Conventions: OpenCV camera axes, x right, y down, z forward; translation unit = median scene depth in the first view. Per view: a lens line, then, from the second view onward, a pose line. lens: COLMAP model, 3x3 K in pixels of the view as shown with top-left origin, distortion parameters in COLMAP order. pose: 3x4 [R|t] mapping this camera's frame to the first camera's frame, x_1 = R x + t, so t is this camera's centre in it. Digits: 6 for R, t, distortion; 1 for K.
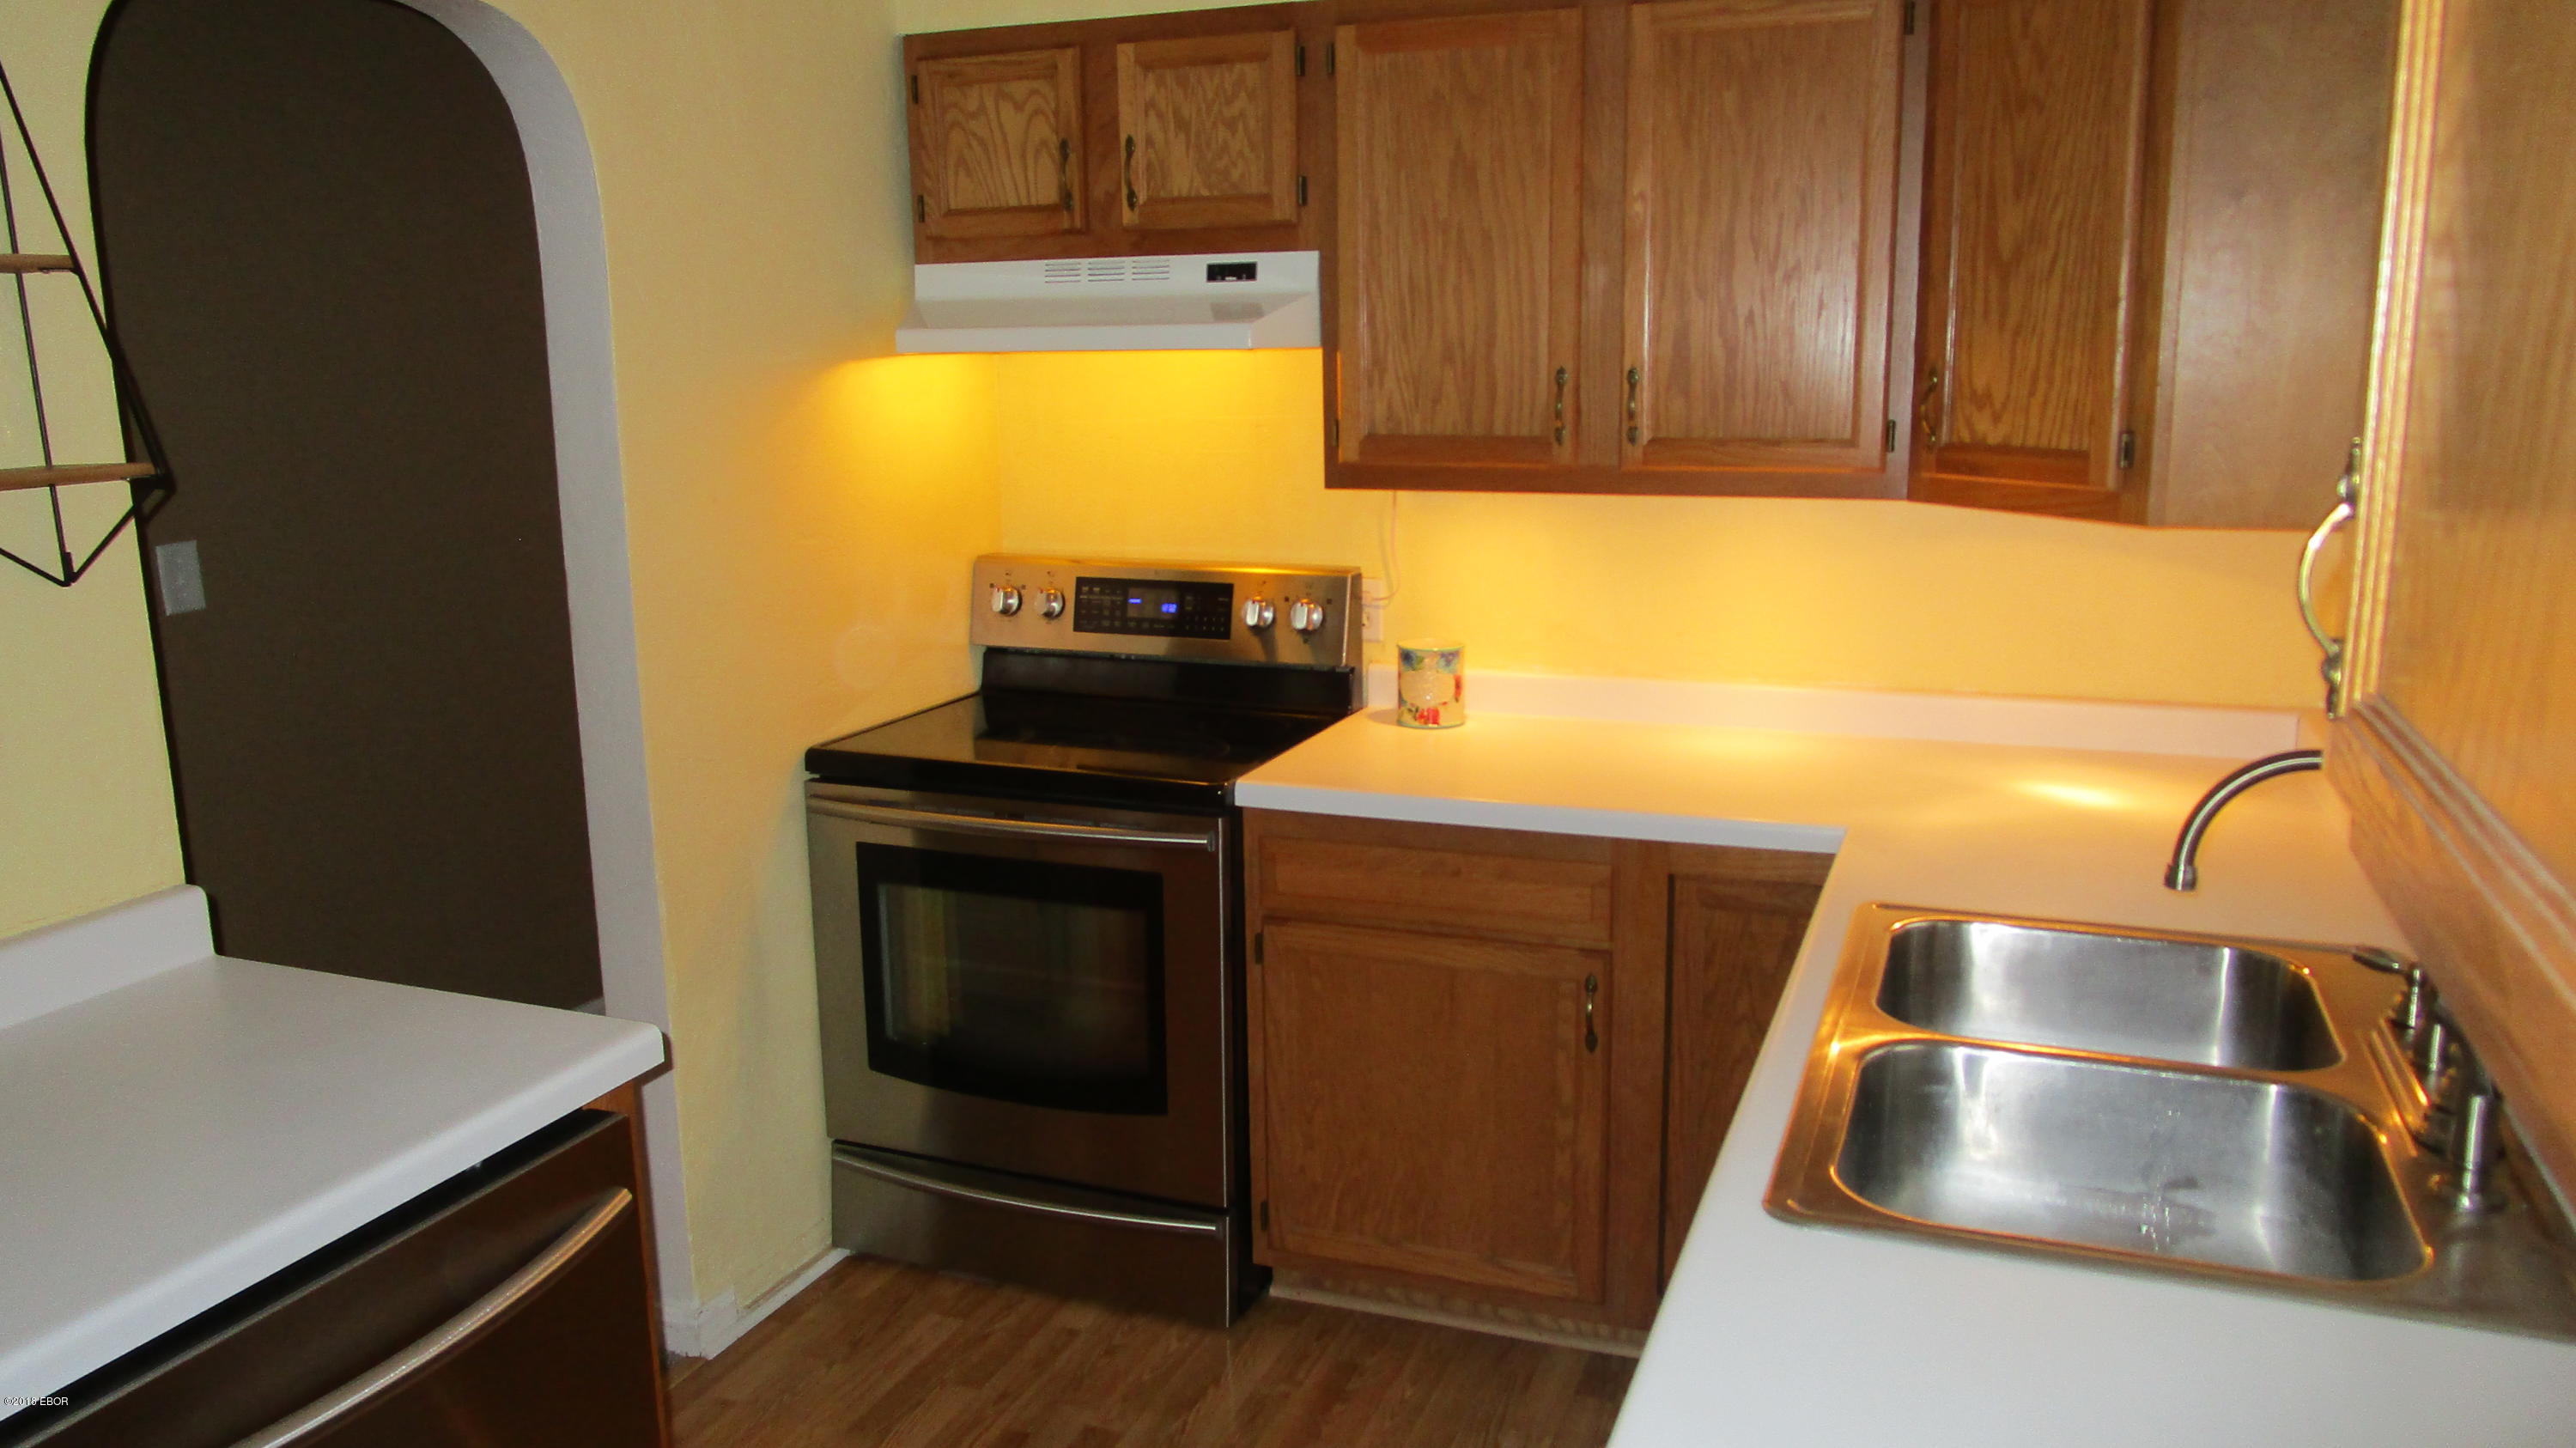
lens RADIAL K [[1830.8, 0, 1279.7], [0, 1830.8, 710.6], [0, 0, 1]] dist [-0.029693, 0.005351]
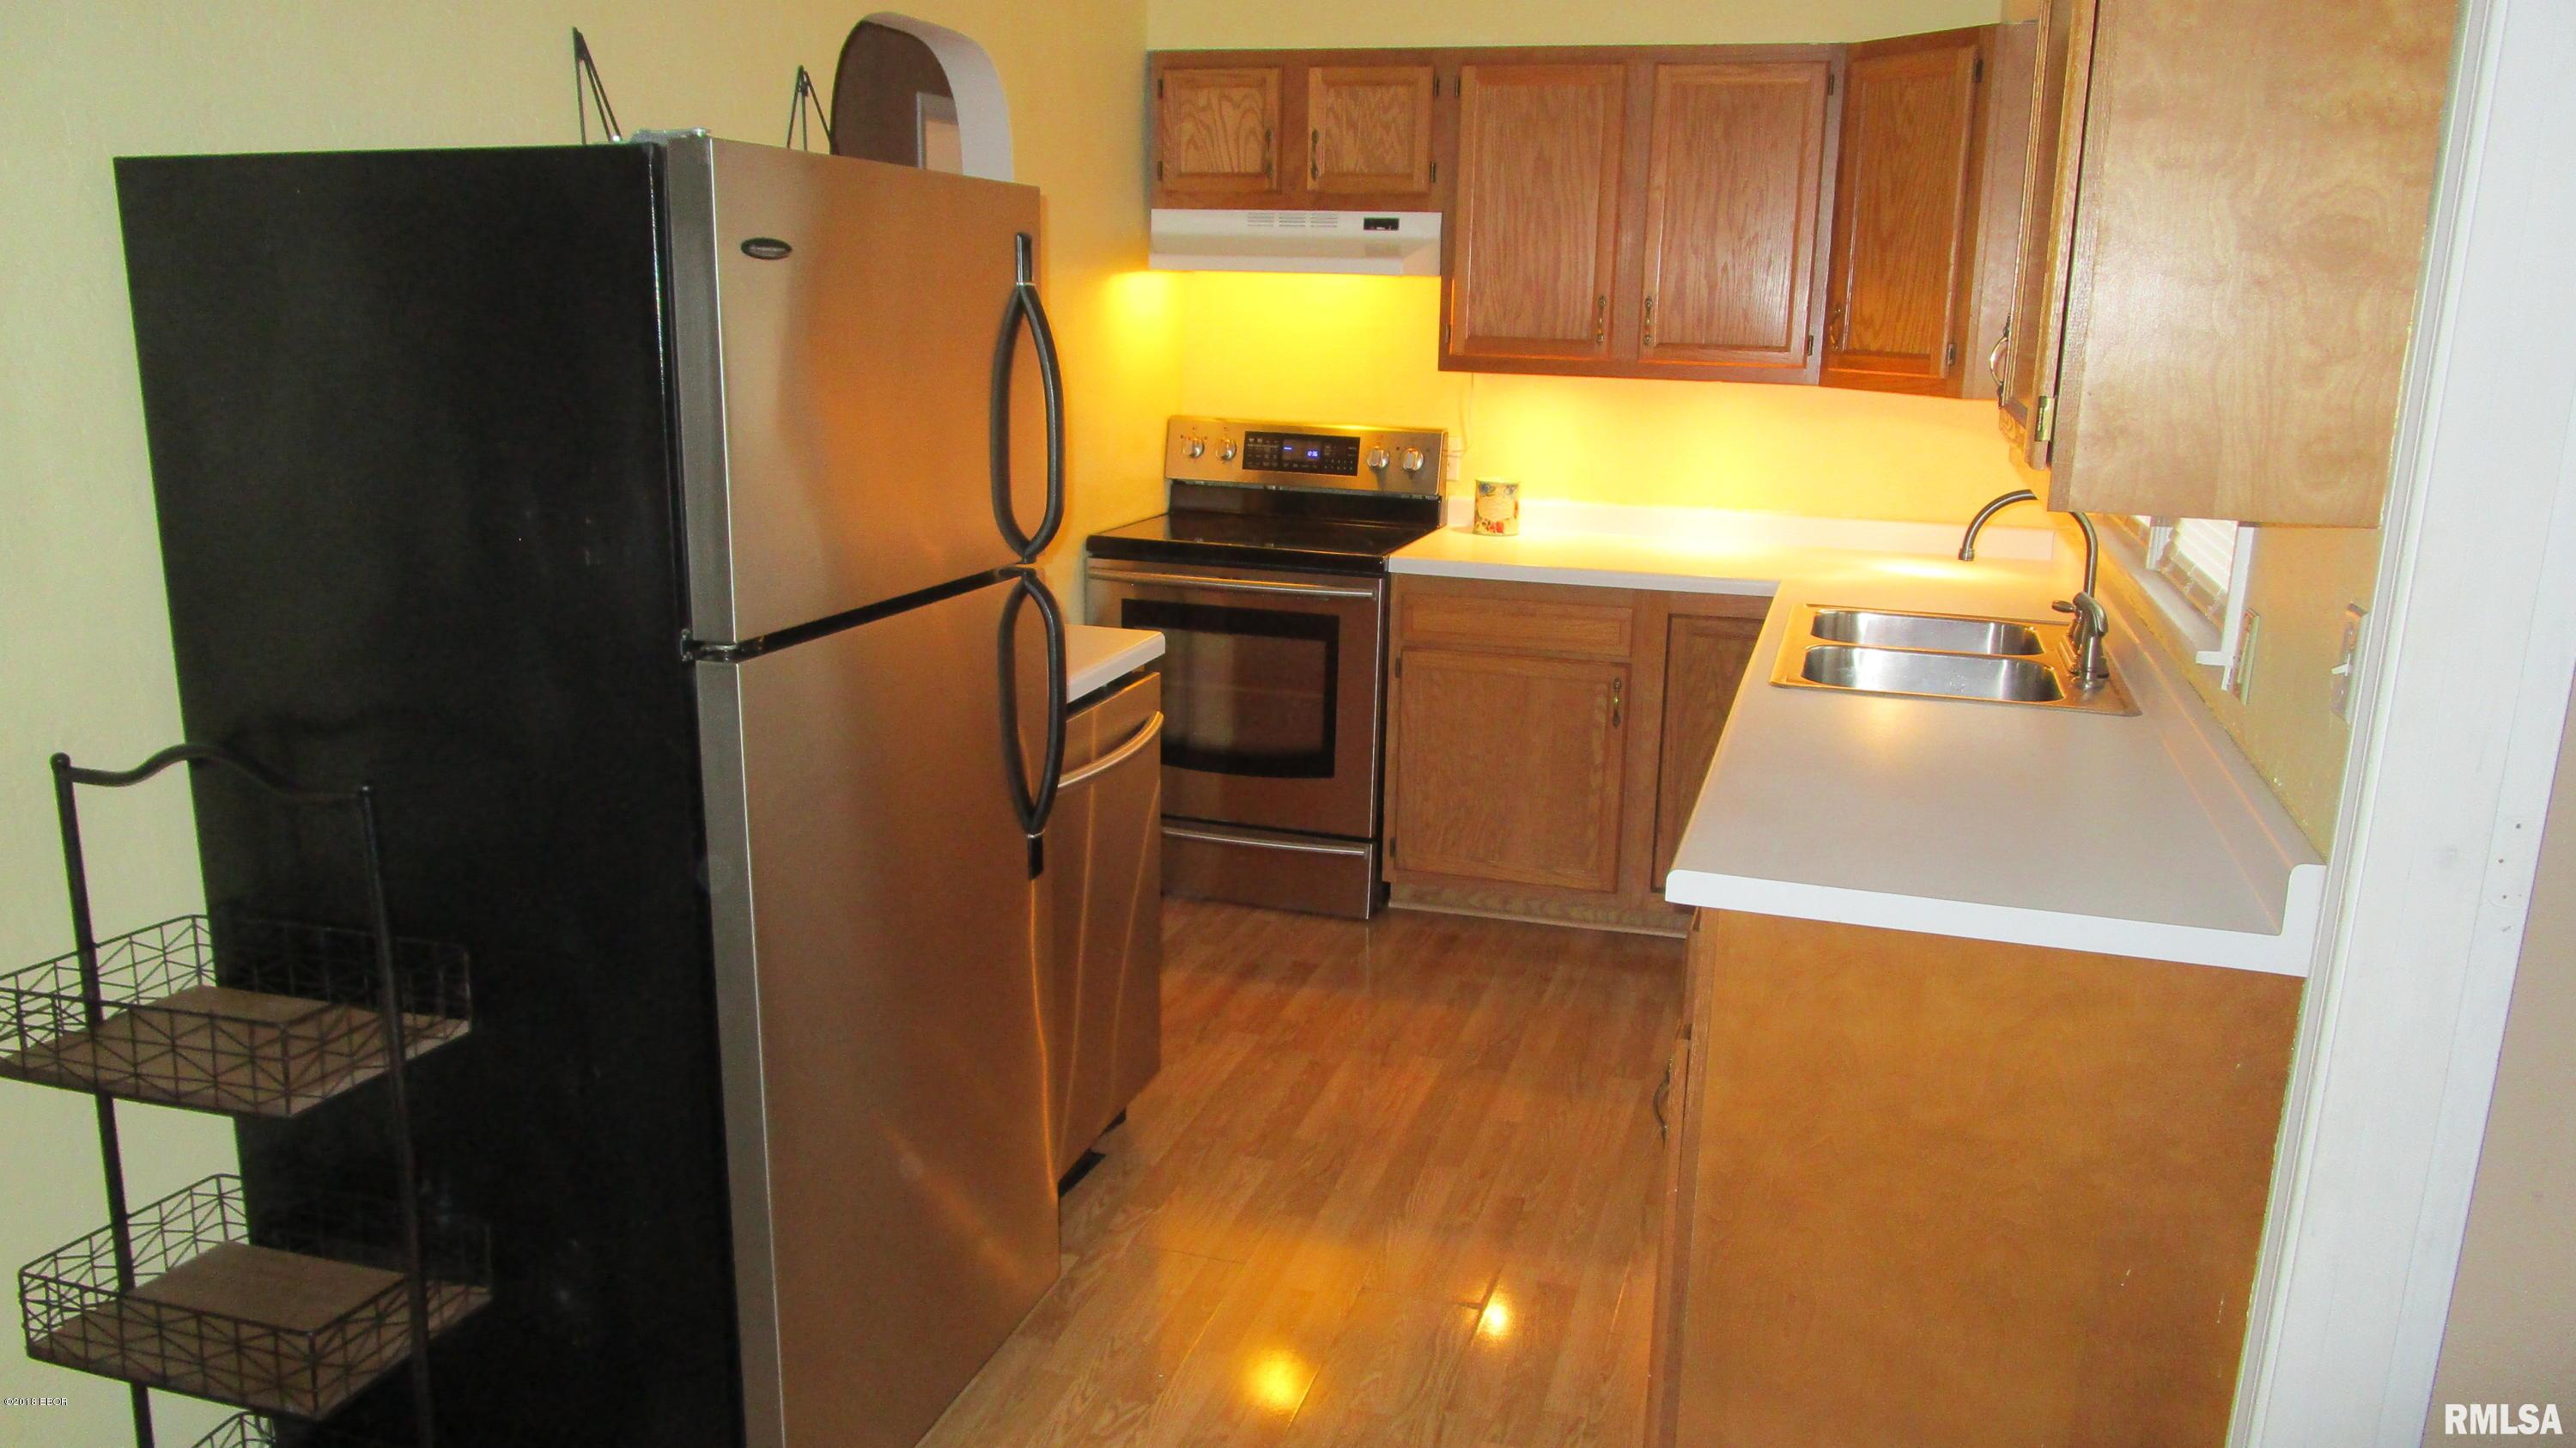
lens RADIAL K [[1830.8, 0, 1279.7], [0, 1830.8, 710.6], [0, 0, 1]] dist [-0.029693, 0.005351]
pose [[0.996764, 0.015823, 0.078805, -0.227818], [-0.018763, 0.999150, 0.036709, 0.109236], [-0.078158, -0.038069, 0.996214, -0.520182]]
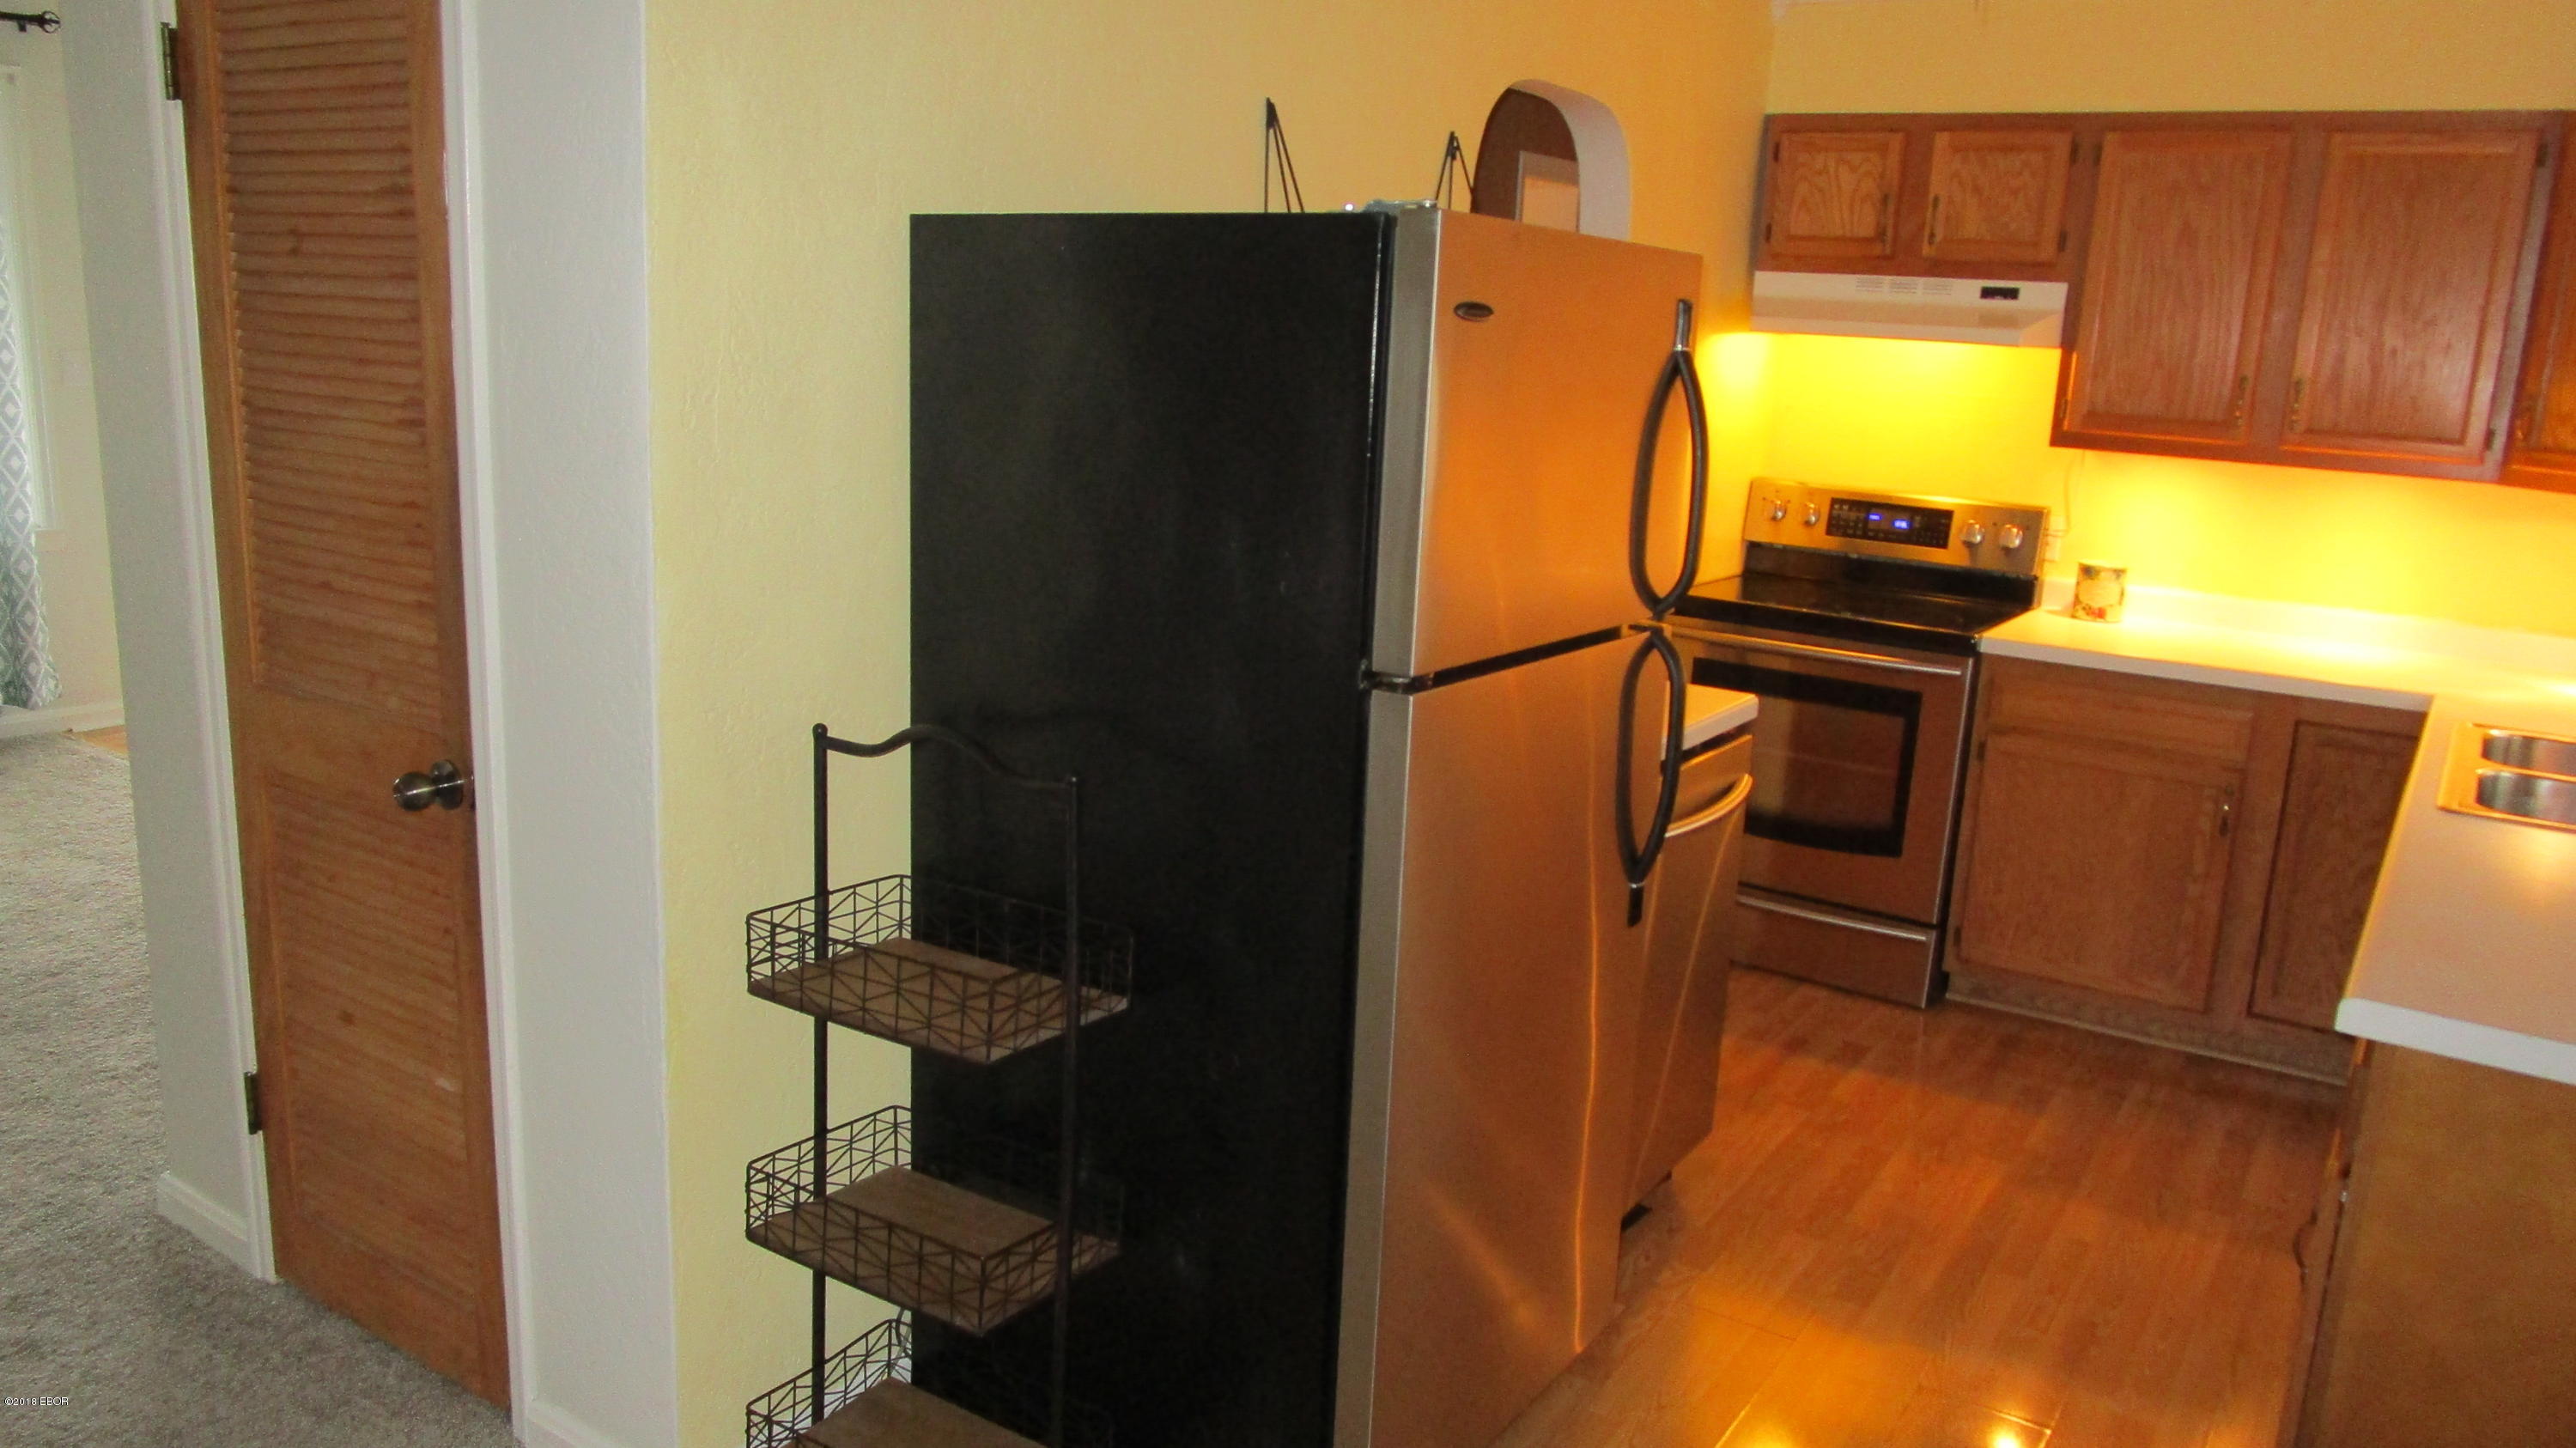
lens RADIAL K [[1830.8, 0, 1279.7], [0, 1830.8, 710.6], [0, 0, 1]] dist [-0.029693, 0.005351]
pose [[0.976315, 0.103821, -0.189817, -0.284343], [-0.100364, 0.994563, 0.027759, 0.111072], [0.191667, -0.008050, 0.981427, -0.549908]]
